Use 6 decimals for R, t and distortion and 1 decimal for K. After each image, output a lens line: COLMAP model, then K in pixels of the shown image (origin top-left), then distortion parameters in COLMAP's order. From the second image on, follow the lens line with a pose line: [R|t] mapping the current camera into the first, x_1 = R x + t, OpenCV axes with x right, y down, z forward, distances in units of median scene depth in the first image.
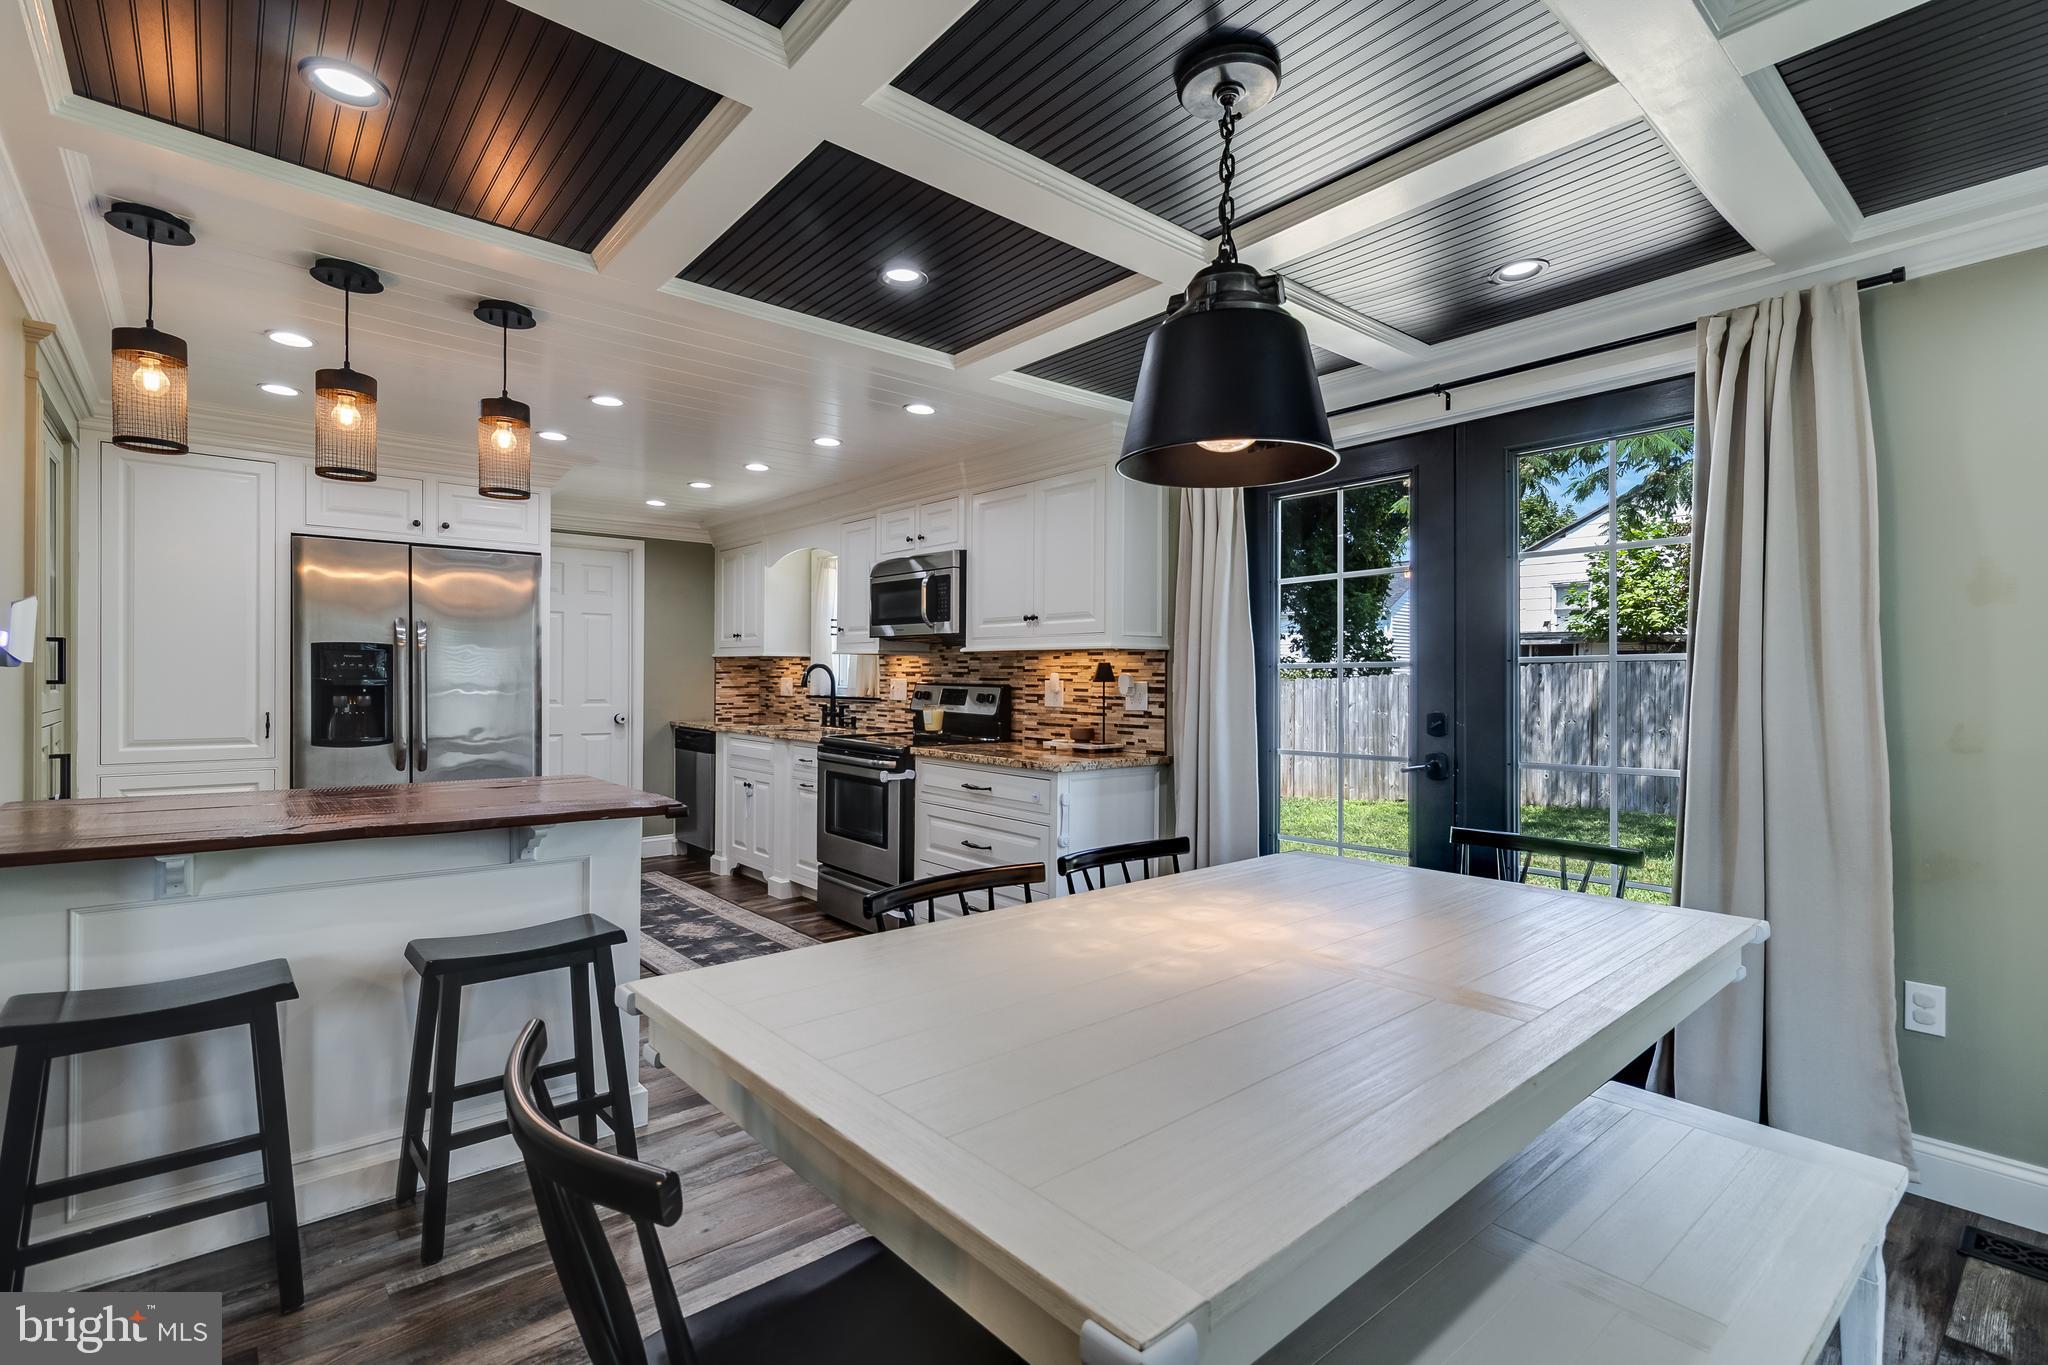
lens RADIAL K [[945.4, 0, 1026.8], [0, 945.4, 682.9], [0, 0, 1]] dist [0.001837, 0.000629]
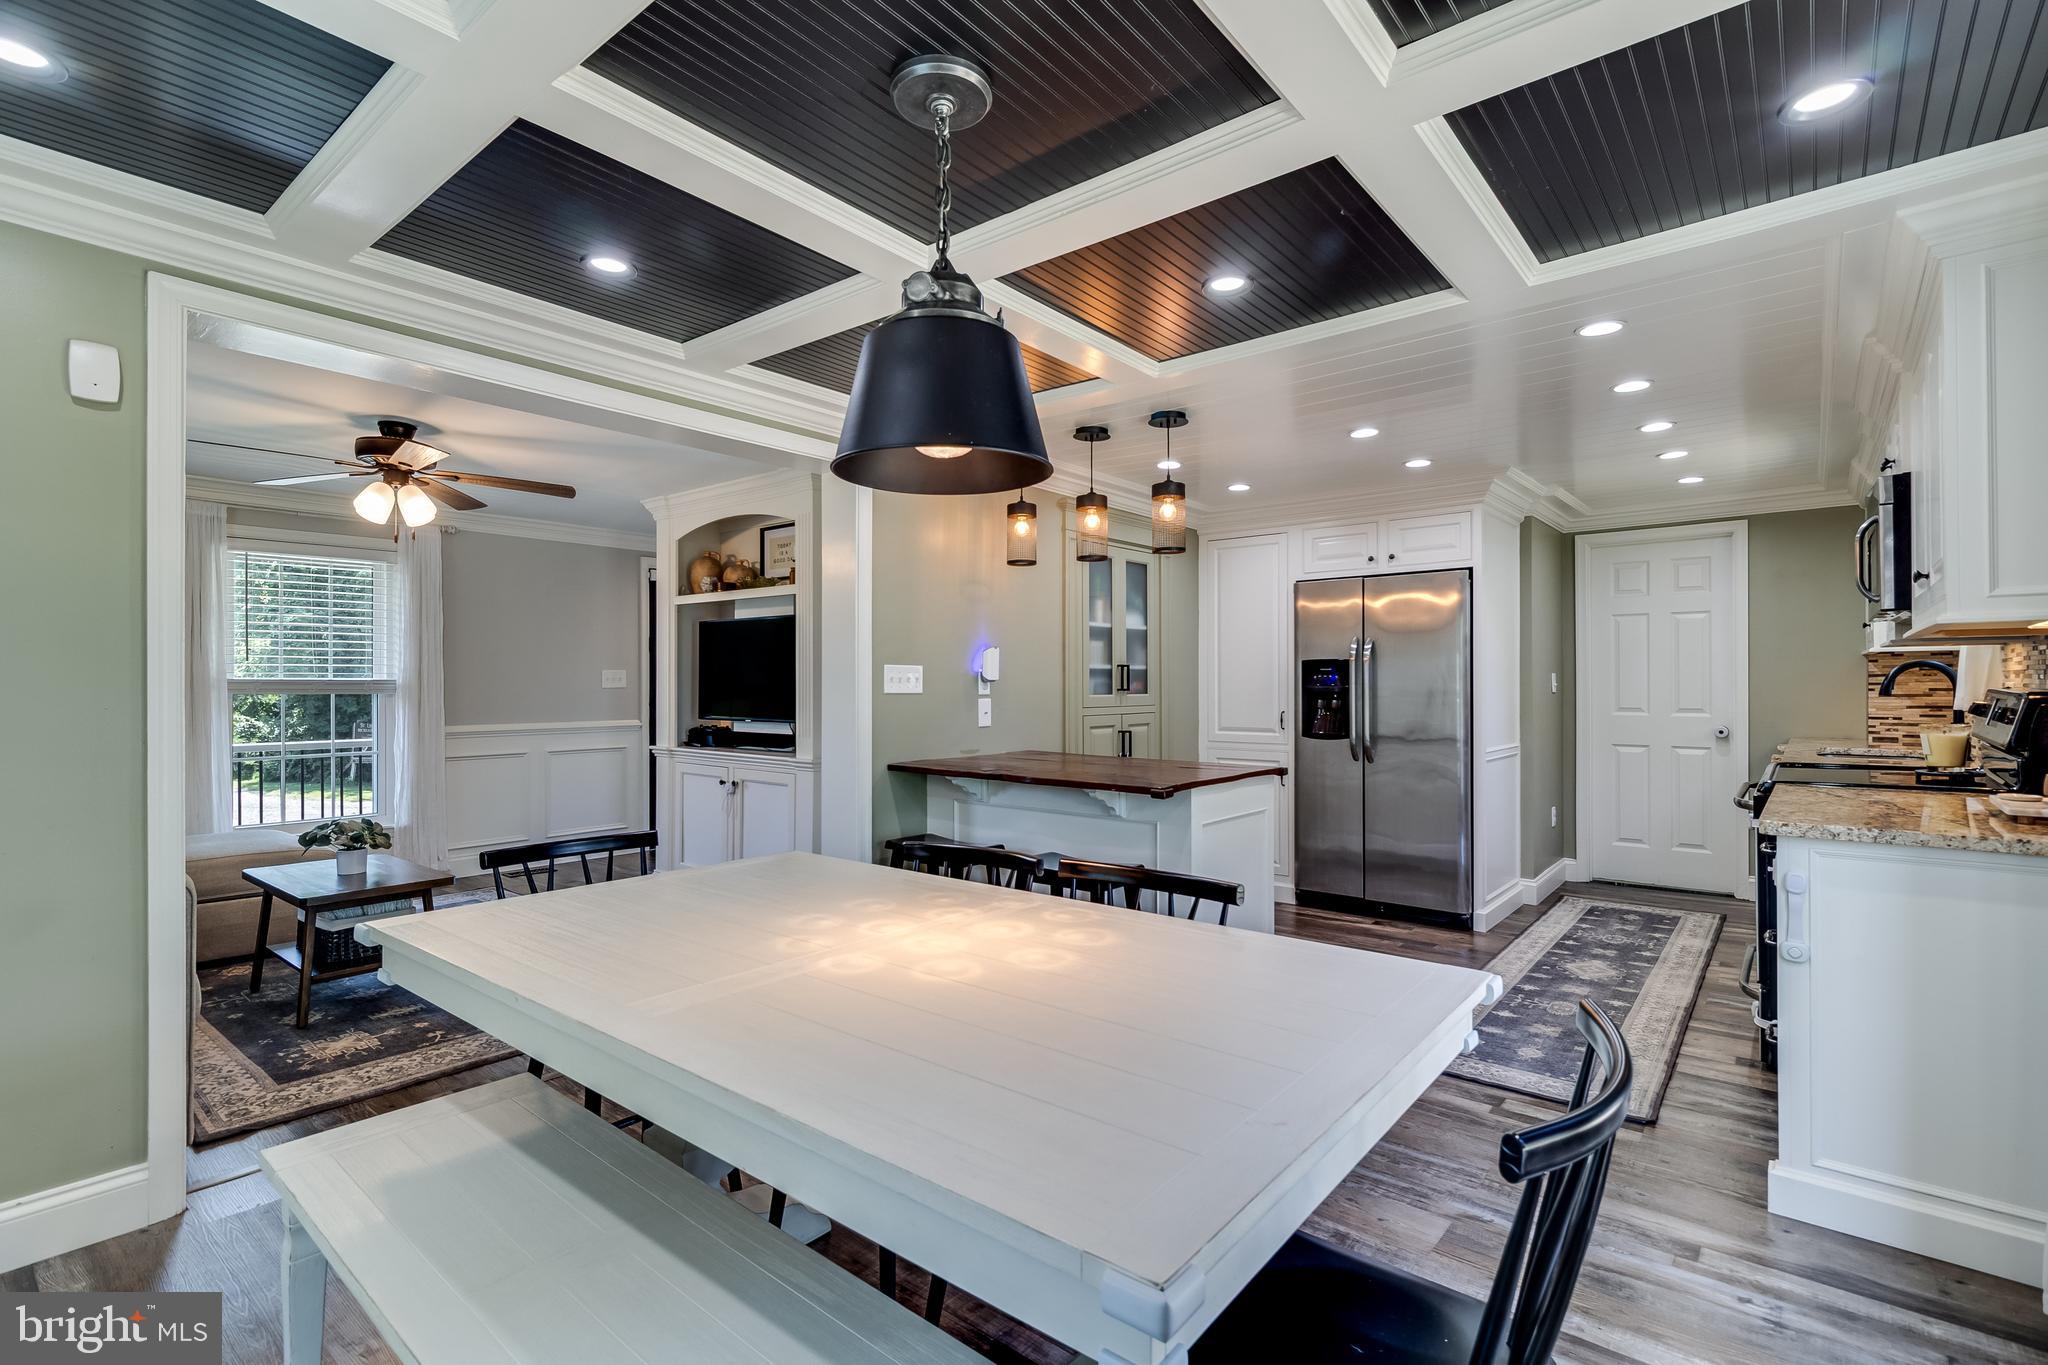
lens RADIAL K [[945.9, 0, 1024.0], [0, 945.9, 682.5], [0, 0, 1]] dist [0.002002, 0.000417]
pose [[0.175483, -0.008399, -0.984447, 0.769100], [0.000574, 0.999964, -0.008429, 0.001794], [0.984482, 0.000914, 0.175481, 0.579128]]
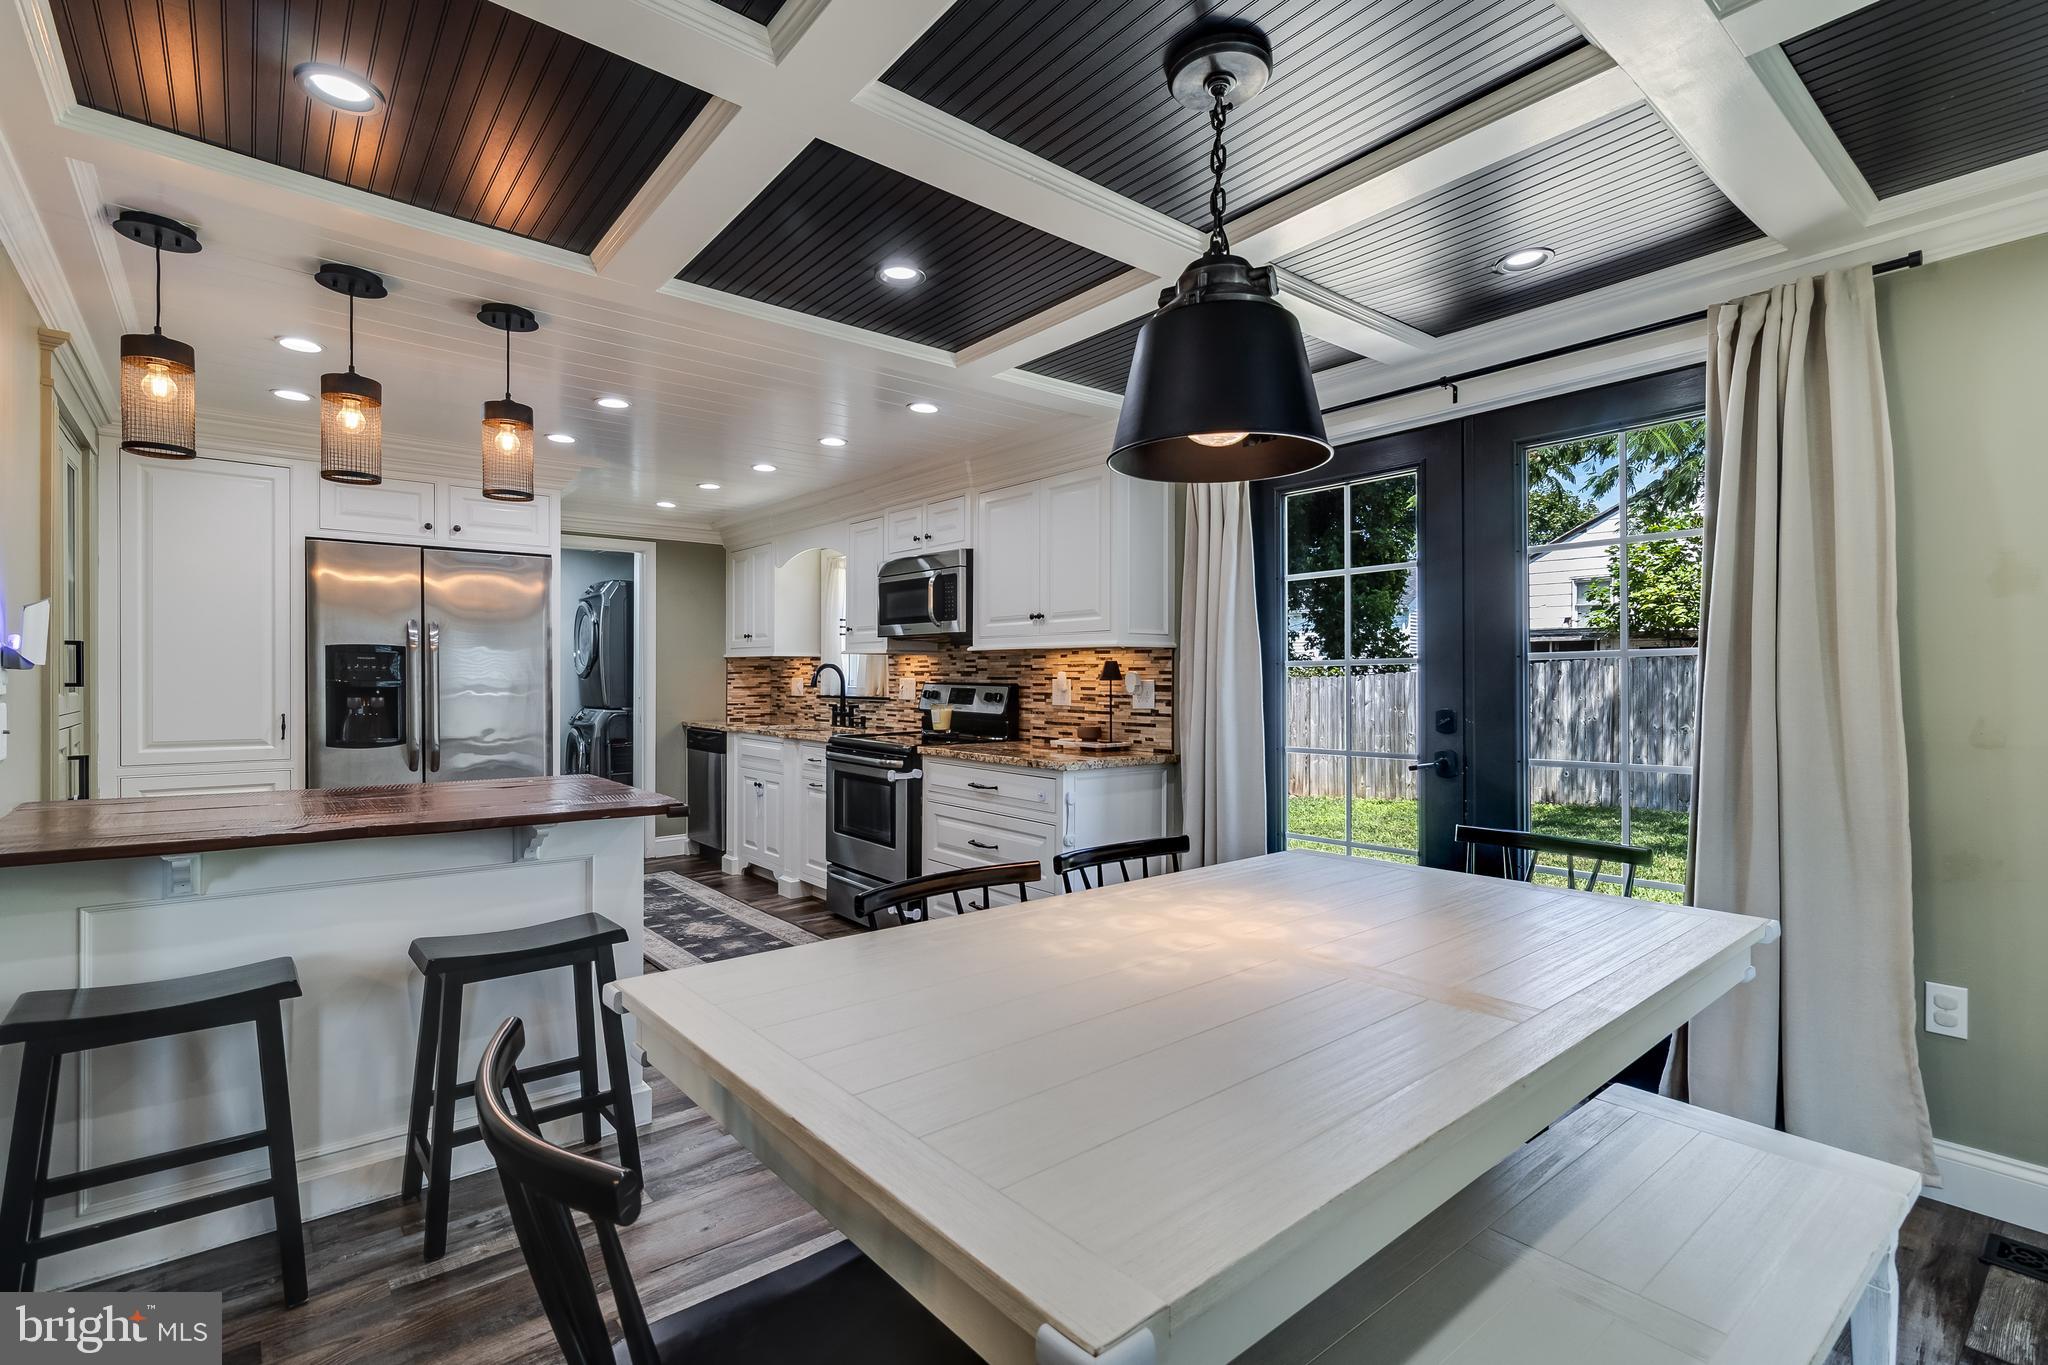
lens RADIAL K [[945.9, 0, 1024.0], [0, 945.9, 682.5], [0, 0, 1]] dist [0.002002, 0.000417]
pose [[0.999789, -0.004493, -0.020023, 0.016299], [0.004493, 0.999990, -0.000047, 0.001517], [0.020023, -0.000043, 0.999800, 0.003830]]
